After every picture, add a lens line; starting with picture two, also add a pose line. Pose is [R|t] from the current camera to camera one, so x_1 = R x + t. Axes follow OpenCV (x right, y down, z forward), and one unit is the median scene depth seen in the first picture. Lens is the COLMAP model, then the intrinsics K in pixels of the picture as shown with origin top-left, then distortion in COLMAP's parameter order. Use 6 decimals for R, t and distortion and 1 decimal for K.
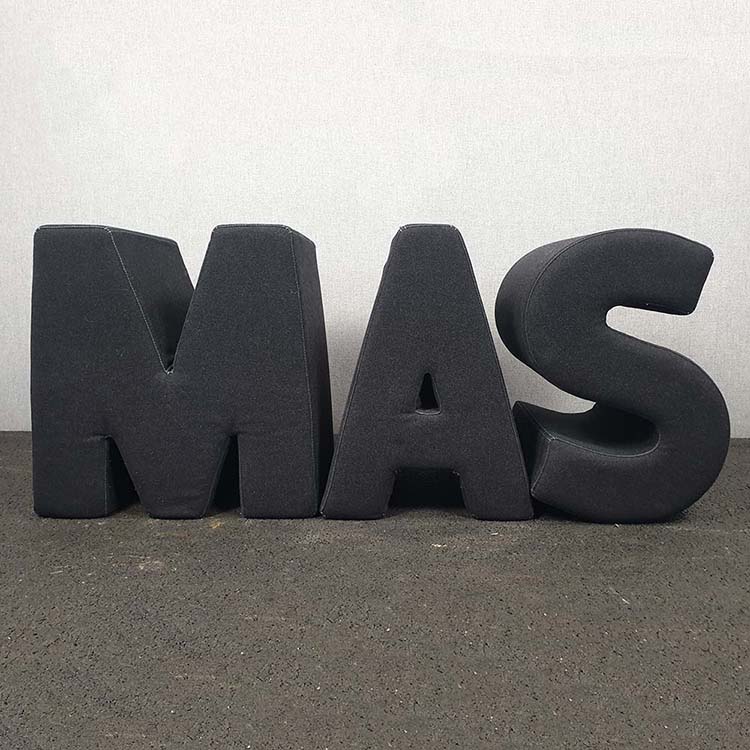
lens RADIAL K [[639.9, 0, 378.2], [0, 639.9, 375.6], [0, 0, 1]] dist [0.012993, -0.045614]
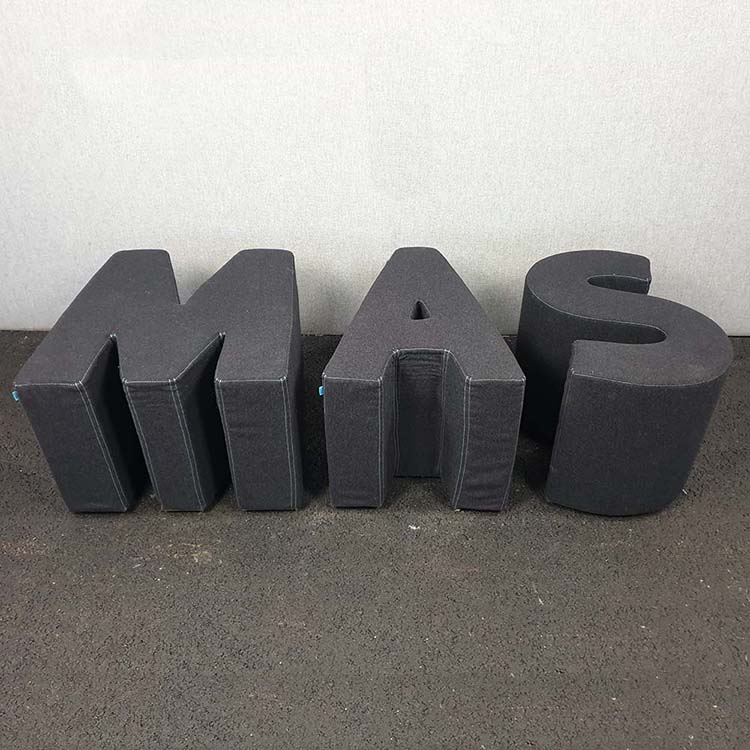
lens RADIAL K [[639.9, 0, 370.1], [0, 639.9, 375.5], [0, 0, 1]] dist [0.012993, -0.045614]
pose [[0.999886, -0.012057, -0.009130, 0.016674], [0.014951, 0.878888, 0.476793, -0.560515], [0.002276, -0.476875, 0.878968, -0.015037]]
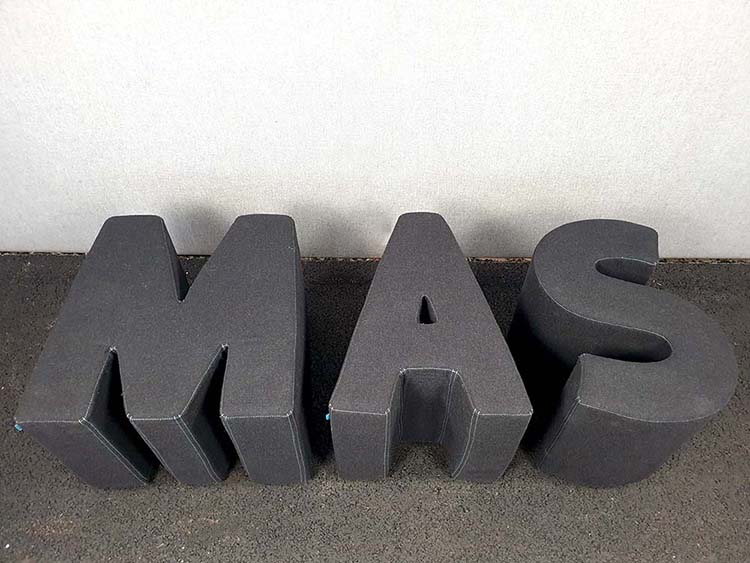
lens RADIAL K [[553.4, 0, 377.0], [0, 553.4, 282.2], [0, 0, 1]] dist [-0.016181, 0.023965]
pose [[0.999767, -0.015561, 0.014930, -0.002840], [0.001039, 0.726292, 0.687385, -0.816121], [-0.021540, -0.687210, 0.726139, 0.374549]]
